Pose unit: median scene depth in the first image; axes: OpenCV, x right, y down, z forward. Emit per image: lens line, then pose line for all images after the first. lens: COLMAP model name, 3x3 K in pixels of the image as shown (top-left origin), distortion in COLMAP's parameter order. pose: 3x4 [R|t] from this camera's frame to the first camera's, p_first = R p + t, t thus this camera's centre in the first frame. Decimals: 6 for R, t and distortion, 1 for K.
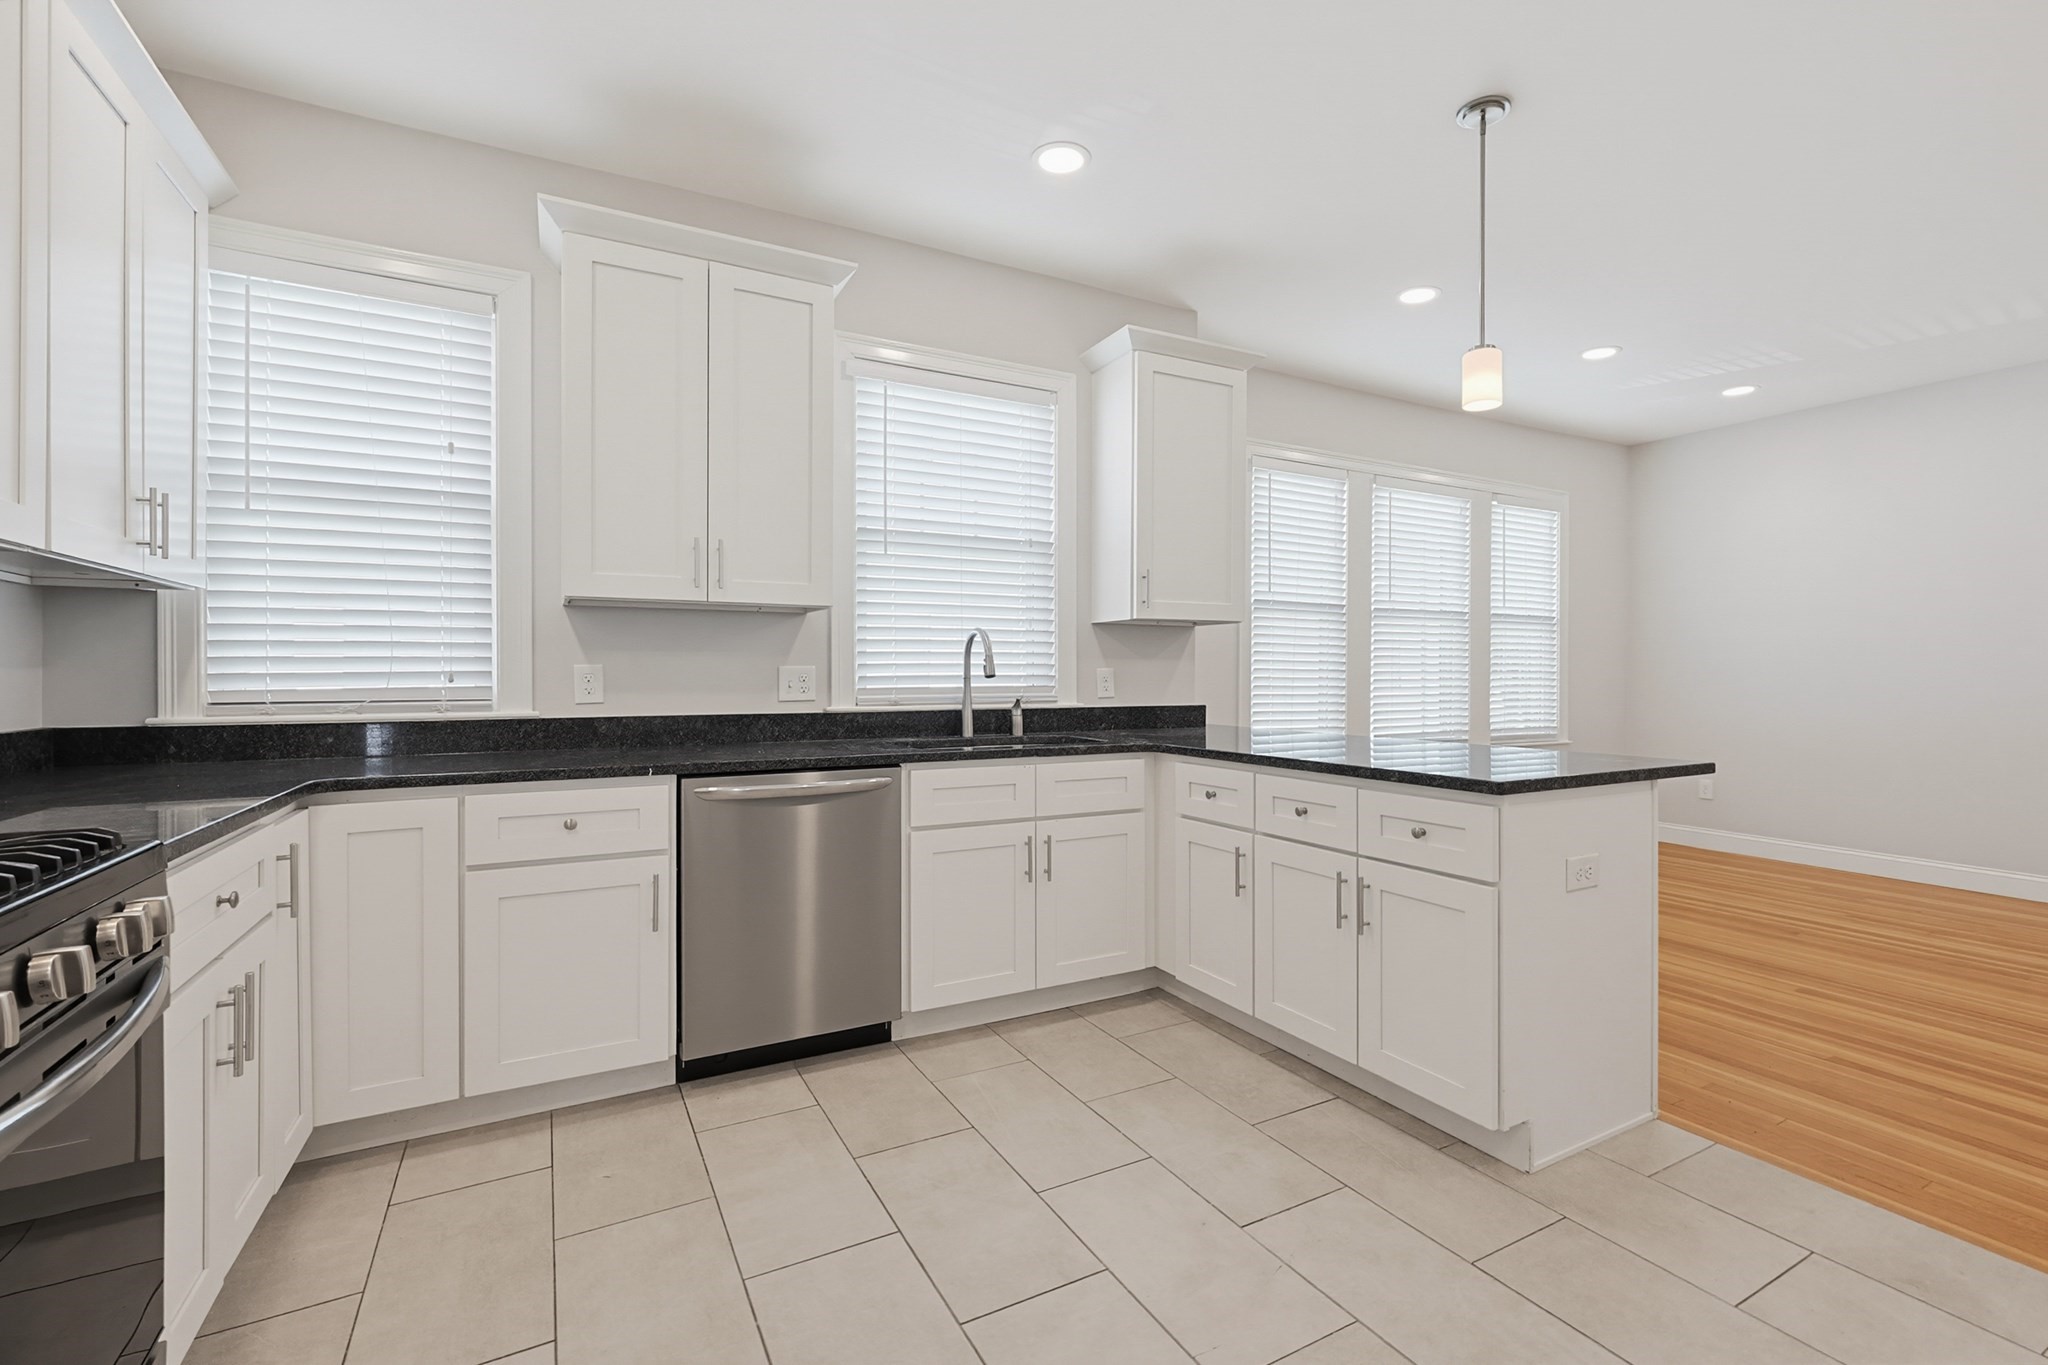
lens RADIAL K [[889.5, 0, 1017.2], [0, 889.5, 669.1], [0, 0, 1]] dist [0.017748, -0.000034]
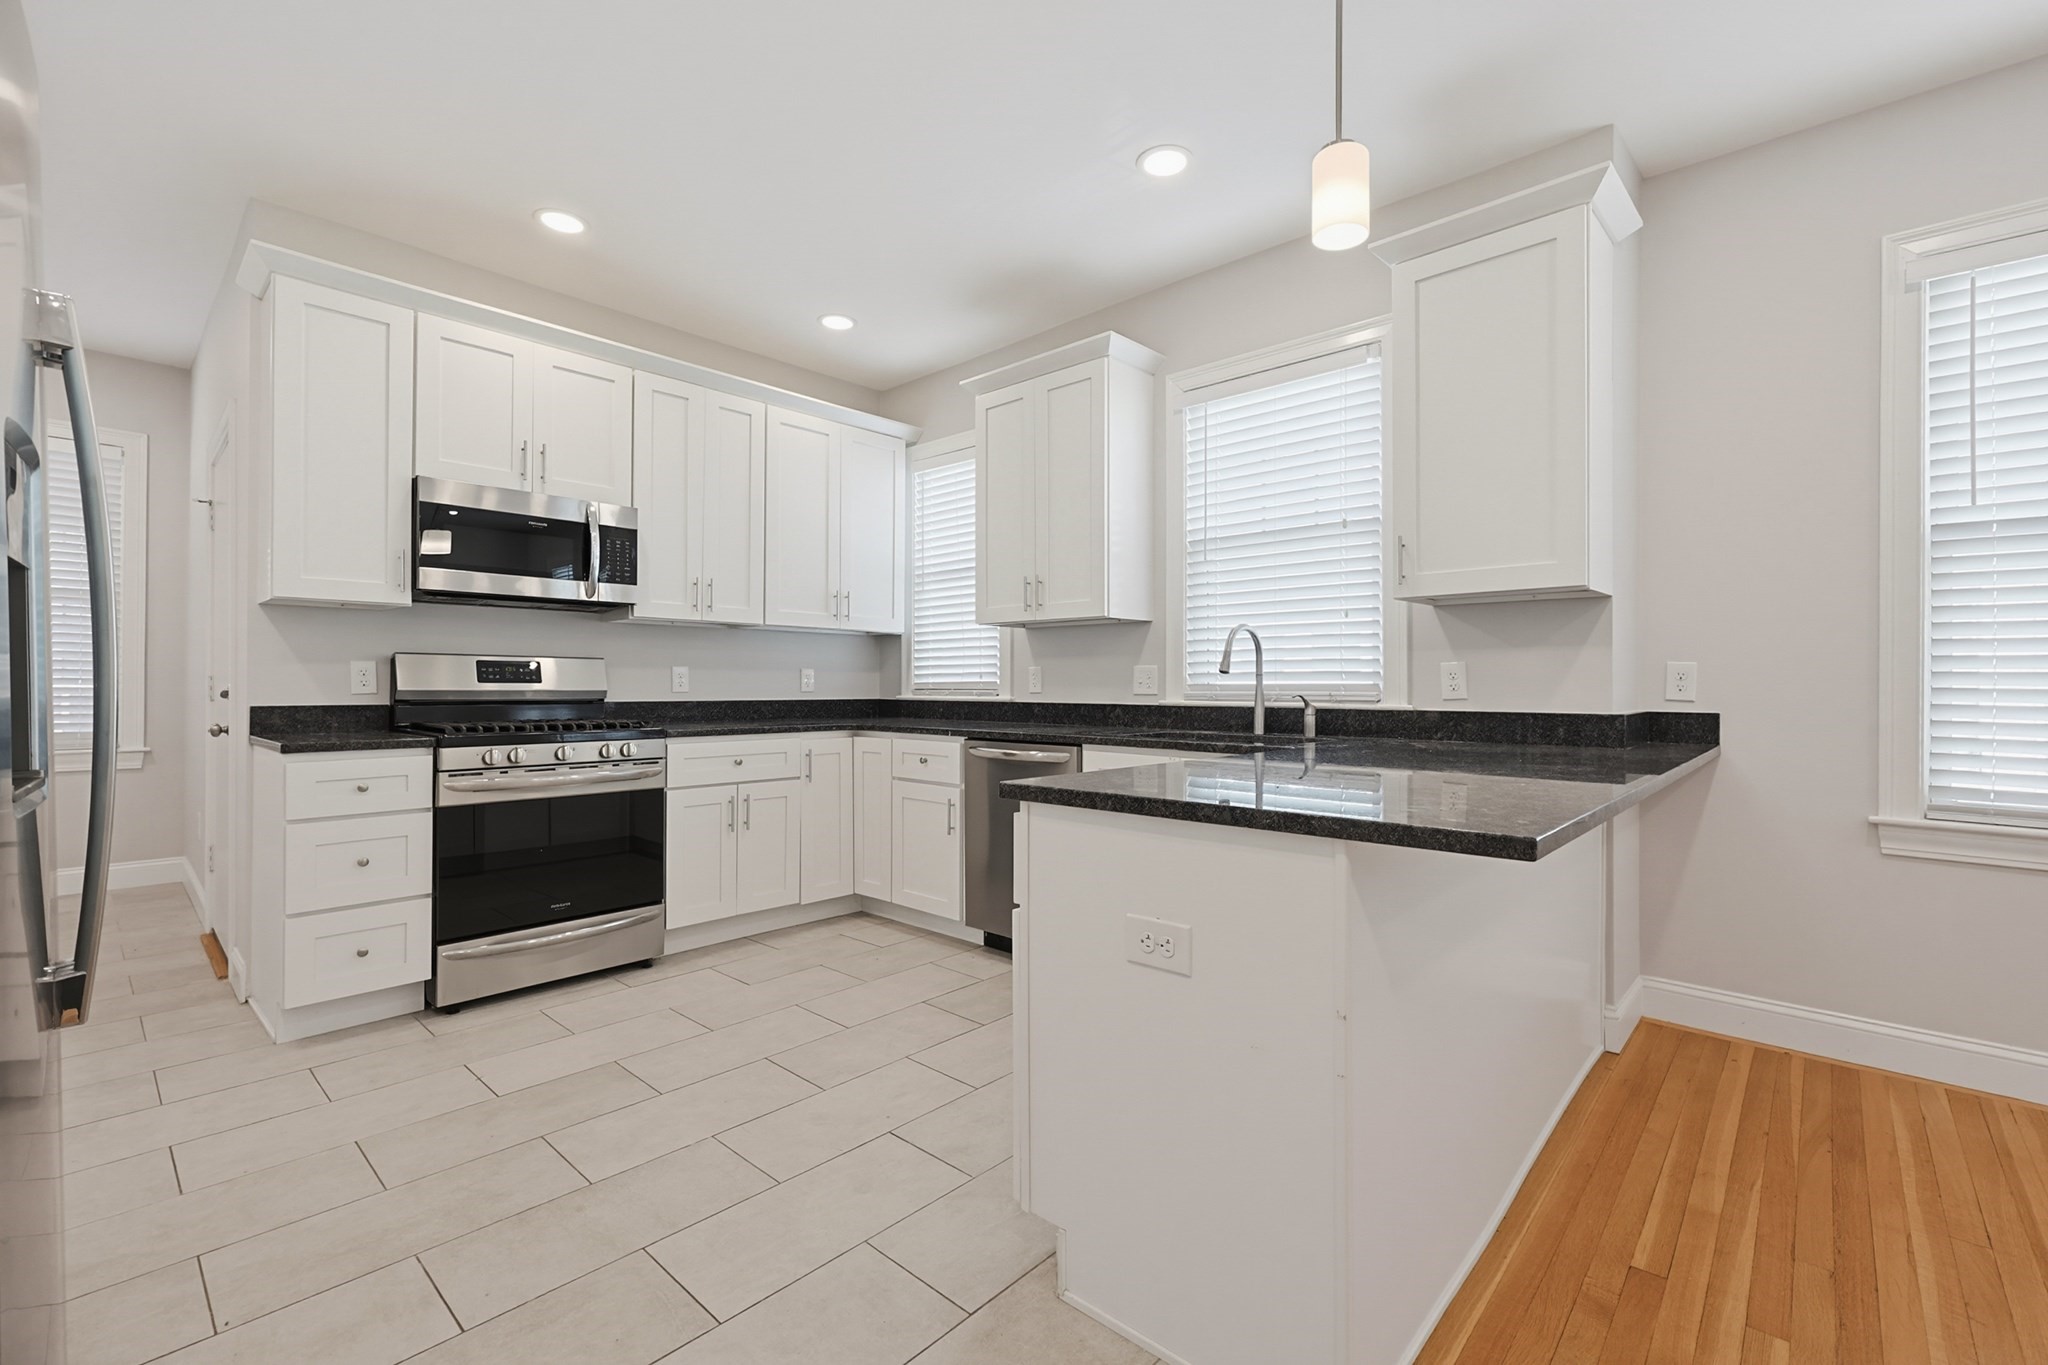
lens RADIAL K [[878.6, 0, 1039.2], [0, 878.6, 688.1], [0, 0, 1]] dist [-0.000219, 0.000227]
pose [[0.347204, 0.004667, -0.937778, 0.951892], [0.001527, 0.999983, 0.005542, 0.023465], [0.937788, -0.003357, 0.347191, 0.536209]]
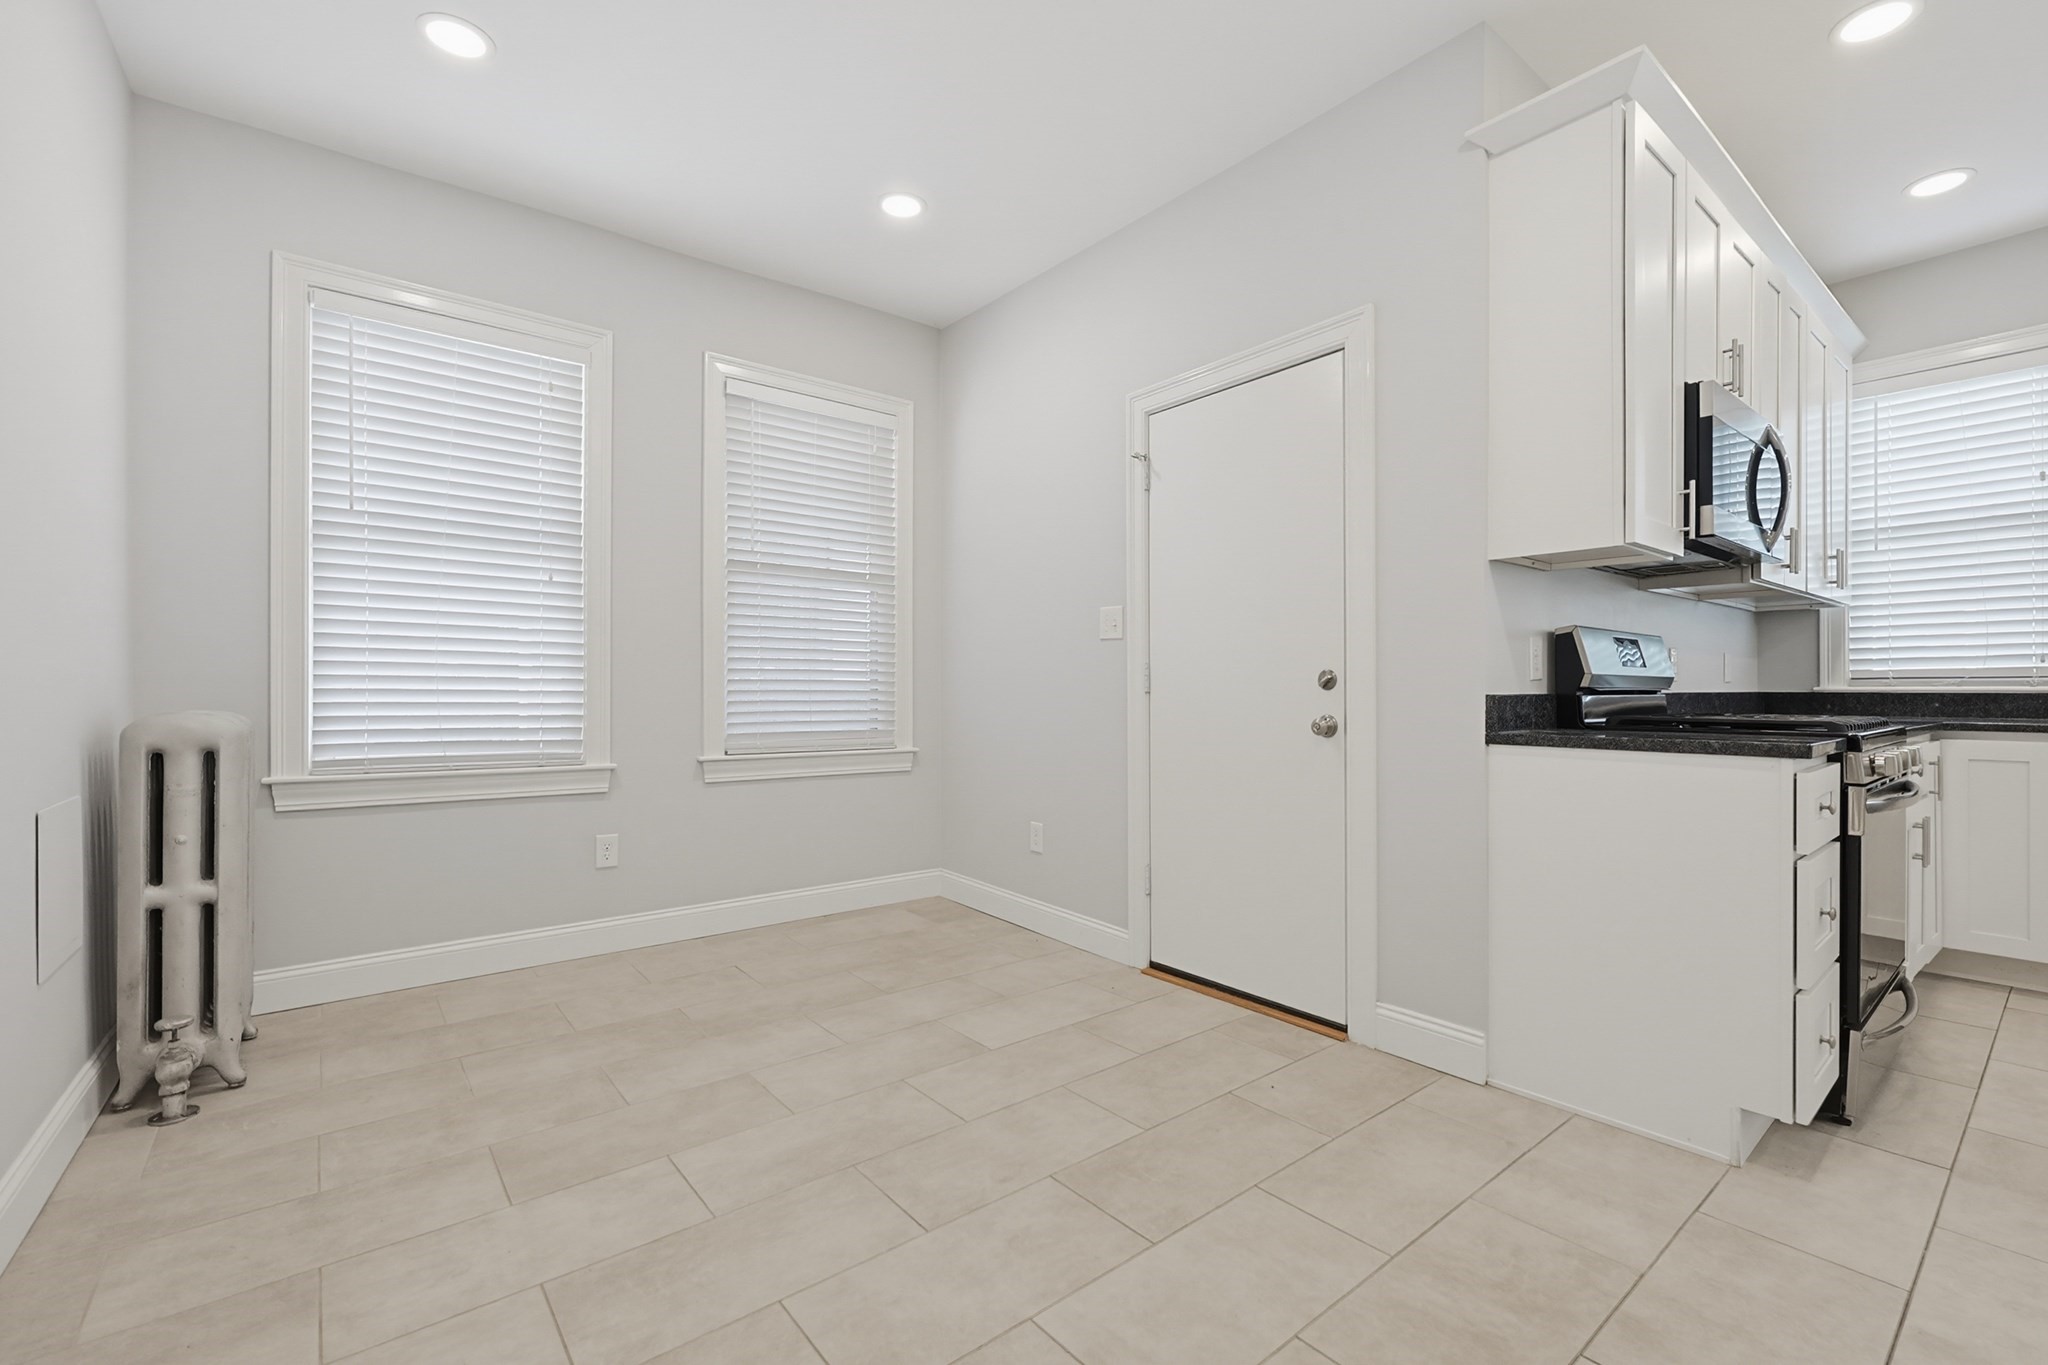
lens RADIAL K [[907.2, 0, 1070.0], [0, 907.2, 694.4], [0, 0, 1]] dist [0.000524, 0.000098]
pose [[0.226893, 0.011128, -0.973856, 0.298417], [0.003370, 0.999920, 0.012211, 0.038166], [0.973914, -0.006052, 0.226837, -0.612239]]
